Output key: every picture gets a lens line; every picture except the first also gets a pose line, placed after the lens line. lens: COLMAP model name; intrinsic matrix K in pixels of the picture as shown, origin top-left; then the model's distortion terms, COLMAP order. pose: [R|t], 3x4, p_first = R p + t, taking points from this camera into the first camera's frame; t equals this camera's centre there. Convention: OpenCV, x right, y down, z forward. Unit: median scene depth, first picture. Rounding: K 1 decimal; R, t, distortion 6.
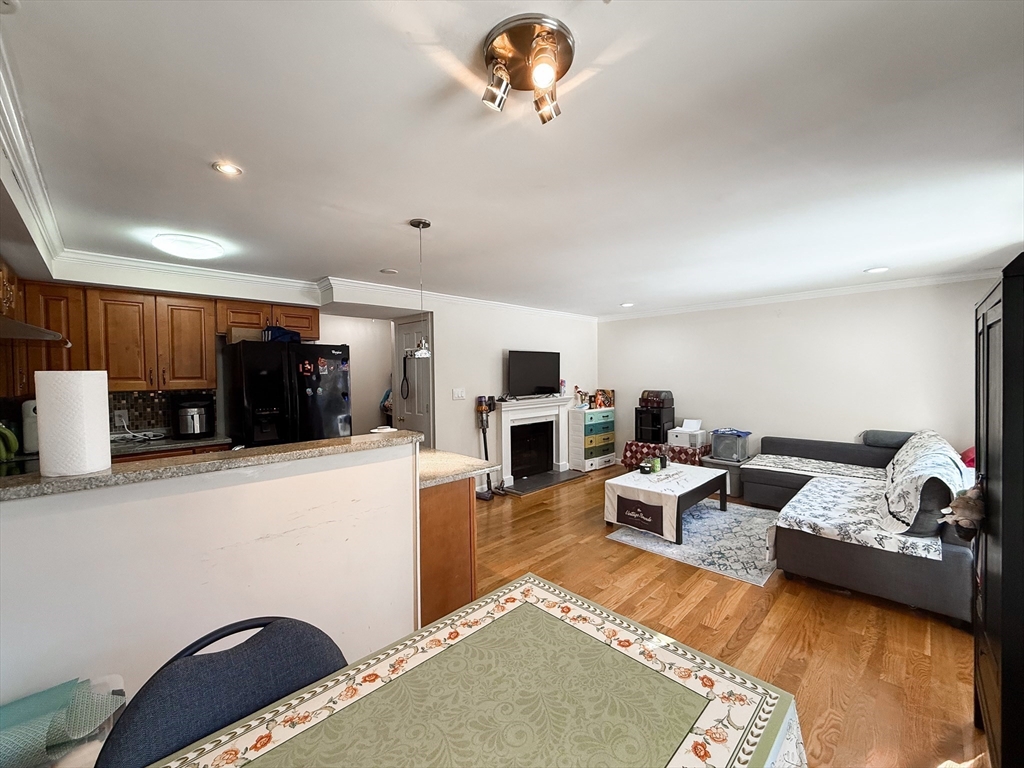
lens RADIAL K [[410.3, 0, 512.0], [0, 410.3, 384.0], [0, 0, 1]] dist [-0.000138, 0.000106]
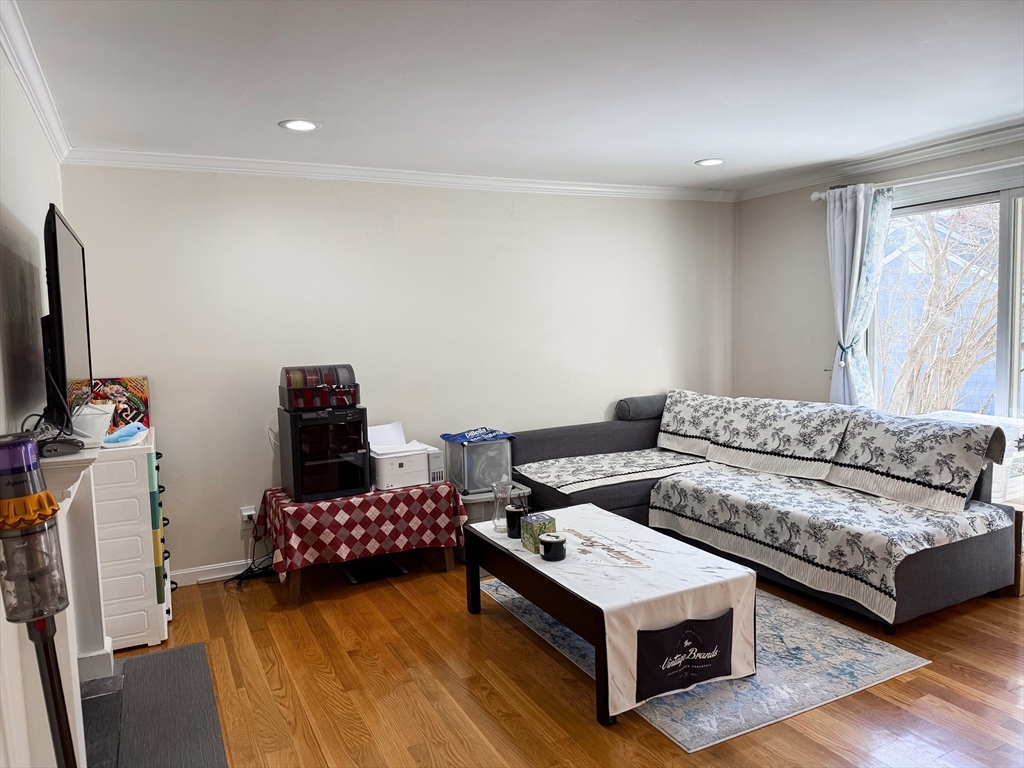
lens RADIAL K [[719.6, 0, 512.0], [0, 719.6, 384.0], [0, 0, 1]] dist [0.113392, -0.180310]
pose [[0.303444, -0.080561, 0.949438, -0.407779], [0.052365, 0.996324, 0.067803, -0.006732], [-0.951409, 0.029143, 0.306547, 0.929563]]
